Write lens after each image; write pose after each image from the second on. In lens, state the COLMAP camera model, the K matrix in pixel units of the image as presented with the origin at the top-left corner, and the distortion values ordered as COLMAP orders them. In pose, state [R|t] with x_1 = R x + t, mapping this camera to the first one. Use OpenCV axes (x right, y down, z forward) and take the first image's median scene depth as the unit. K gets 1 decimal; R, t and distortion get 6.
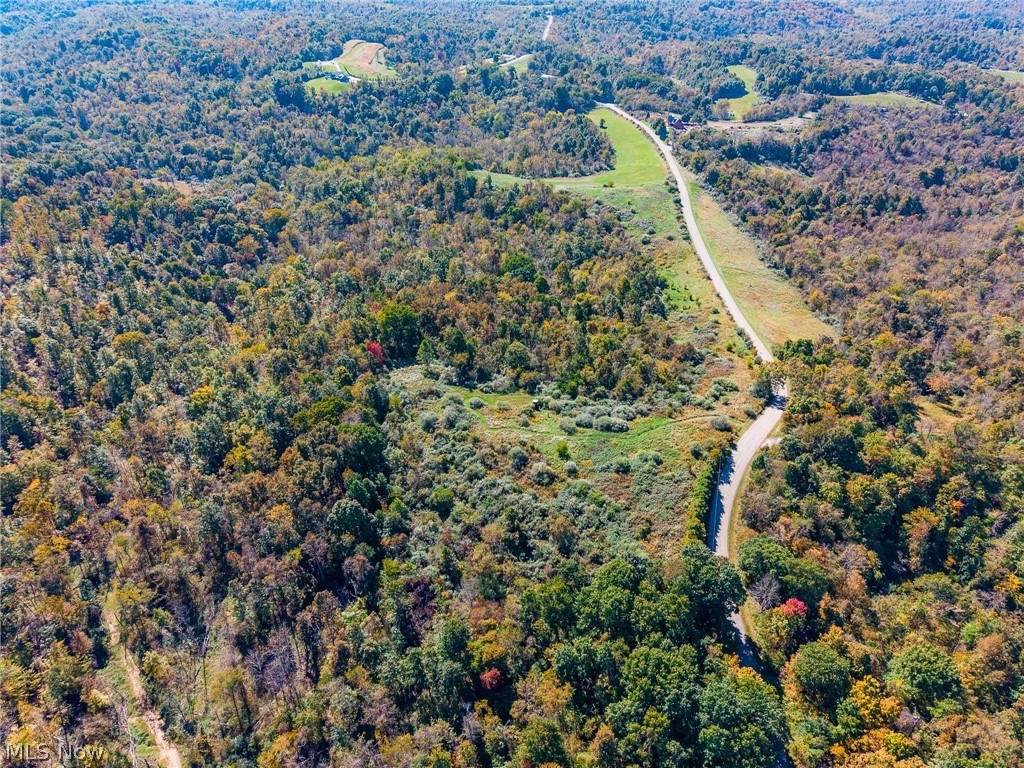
lens RADIAL K [[687.1, 0, 512.0], [0, 687.1, 384.0], [0, 0, 1]] dist [0.046166, -0.051134]
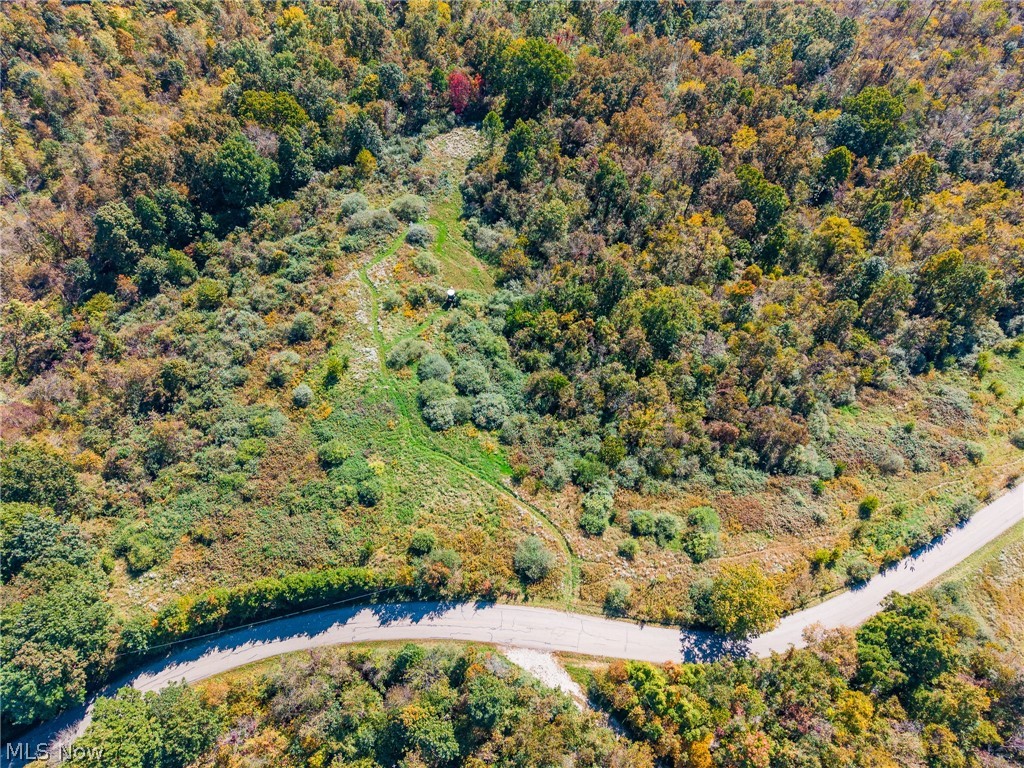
lens RADIAL K [[684.4, 0, 512.0], [0, 684.4, 384.0], [0, 0, 1]] dist [0.052477, -0.063384]
pose [[0.505262, 0.738595, -0.446305, 0.470761], [-0.485864, 0.670890, 0.560217, -0.347032], [0.713195, -0.066213, 0.697832, 0.696093]]
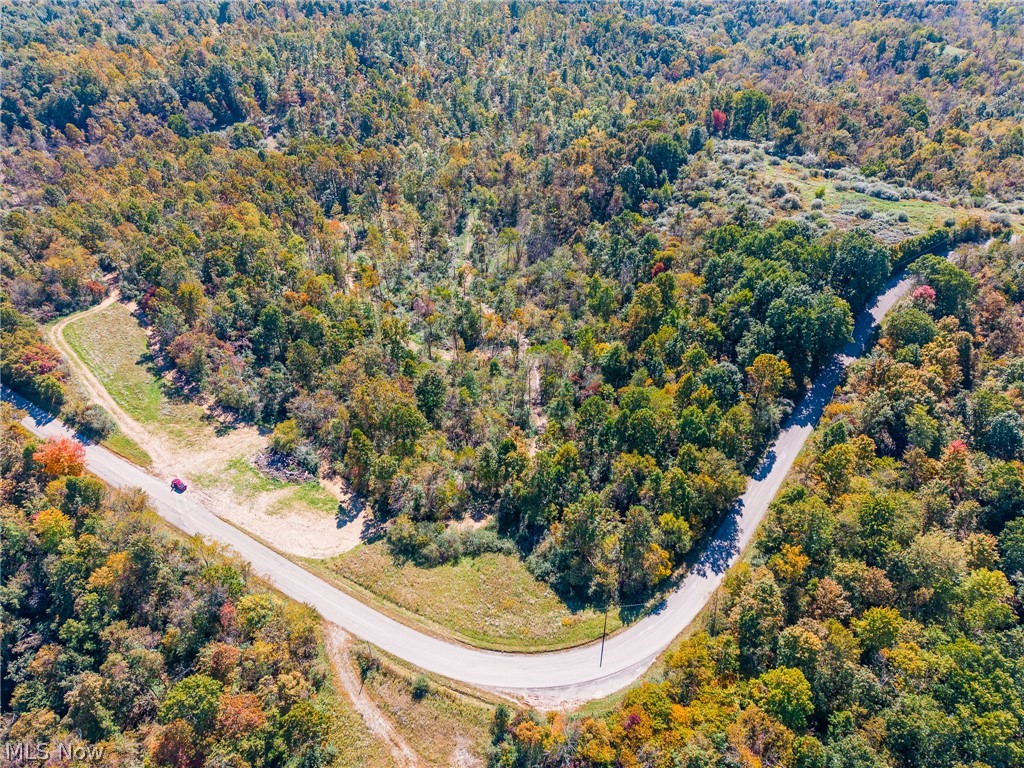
lens RADIAL K [[684.4, 0, 512.0], [0, 684.4, 384.0], [0, 0, 1]] dist [0.052477, -0.063384]
pose [[0.772359, 0.384527, -0.505569, 0.389080], [-0.341082, 0.922525, 0.180585, 0.364148], [0.535840, 0.032963, 0.843676, -0.212221]]
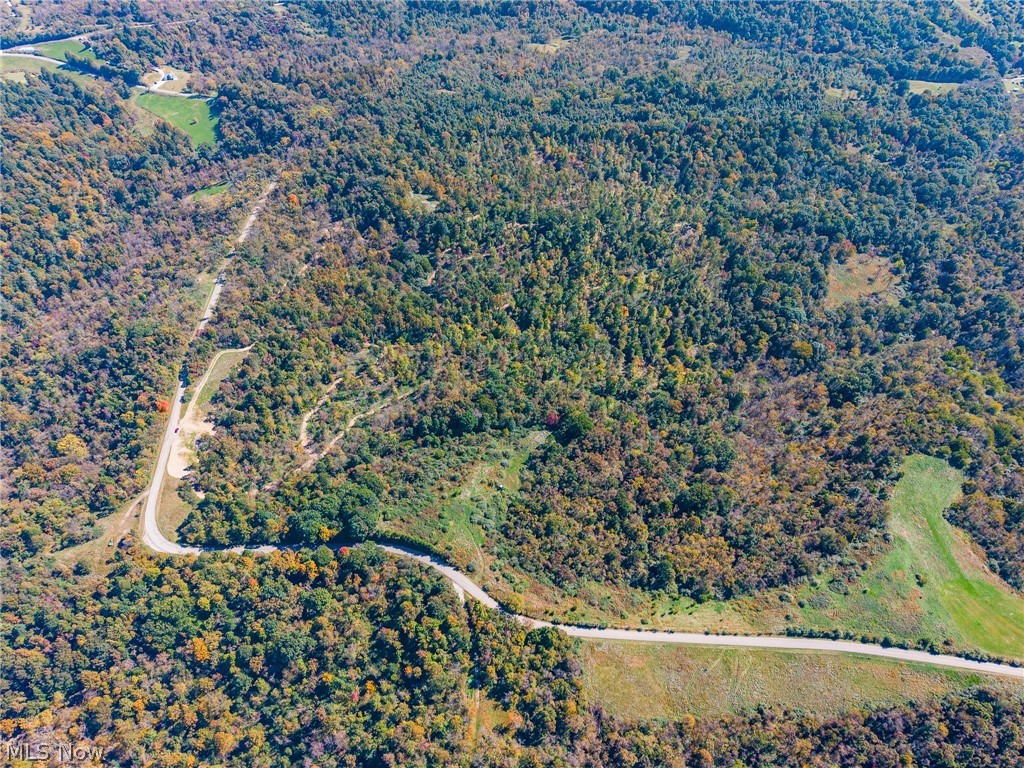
lens RADIAL K [[687.1, 0, 512.0], [0, 687.1, 384.0], [0, 0, 1]] dist [0.046166, -0.051134]
pose [[-0.024430, 0.733192, -0.679583, 1.334293], [-0.557292, 0.554373, 0.618139, -1.583972], [0.829957, 0.393828, 0.395059, 0.163773]]
